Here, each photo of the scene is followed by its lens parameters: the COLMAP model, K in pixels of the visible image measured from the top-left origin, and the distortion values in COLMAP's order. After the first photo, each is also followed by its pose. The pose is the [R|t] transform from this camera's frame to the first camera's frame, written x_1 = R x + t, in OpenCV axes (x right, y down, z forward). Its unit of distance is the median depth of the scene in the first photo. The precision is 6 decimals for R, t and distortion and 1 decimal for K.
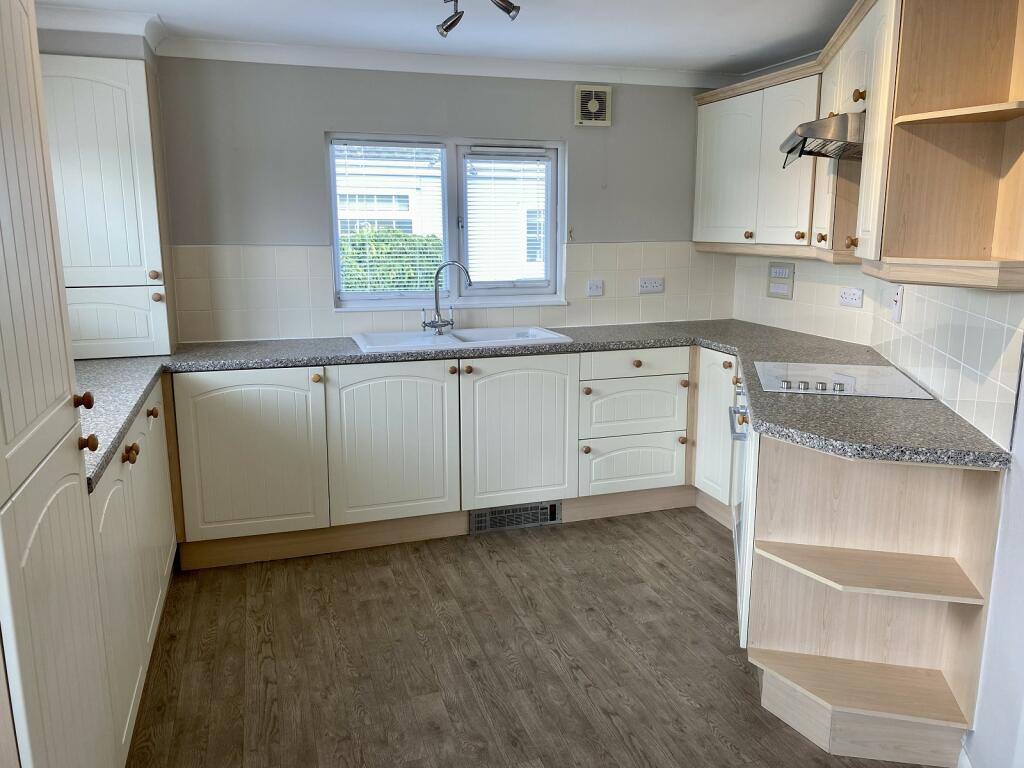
lens RADIAL K [[778.8, 0, 512.0], [0, 778.8, 384.0], [0, 0, 1]] dist [0.033499, -0.059017]
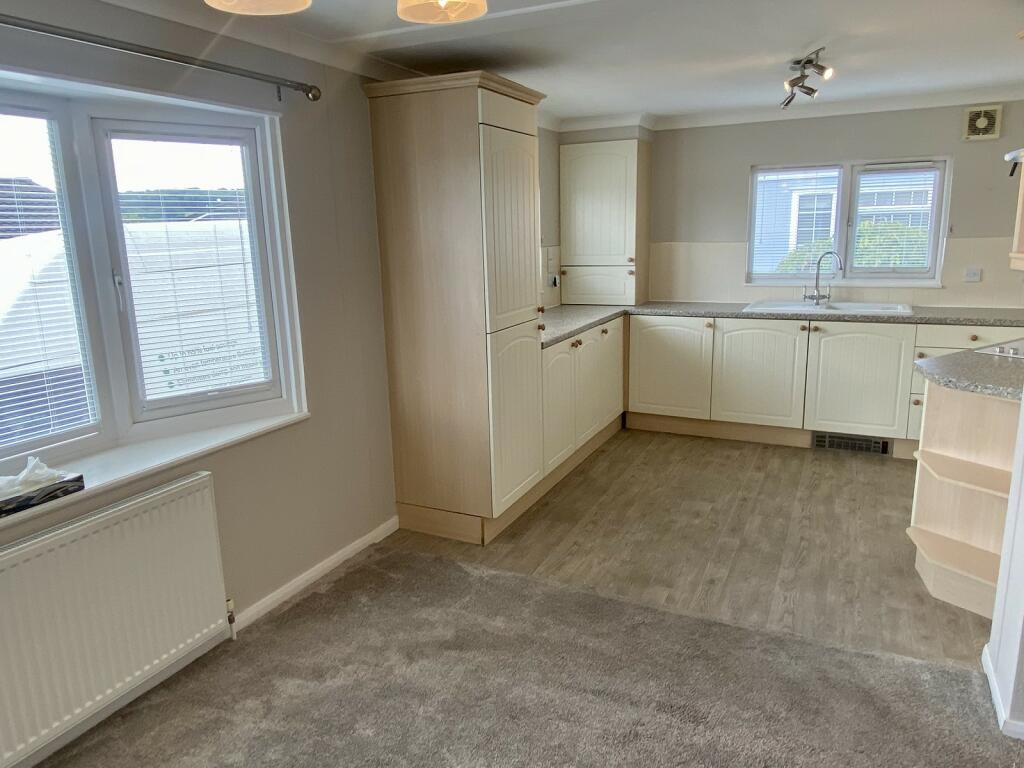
lens RADIAL K [[708.7, 0, 512.0], [0, 708.7, 384.0], [0, 0, 1]] dist [0.071270, -0.089181]
pose [[0.718508, 0.134298, -0.682430, 0.452790], [-0.112306, 0.990707, 0.076723, 0.043612], [0.686392, 0.021515, 0.726913, -0.331365]]
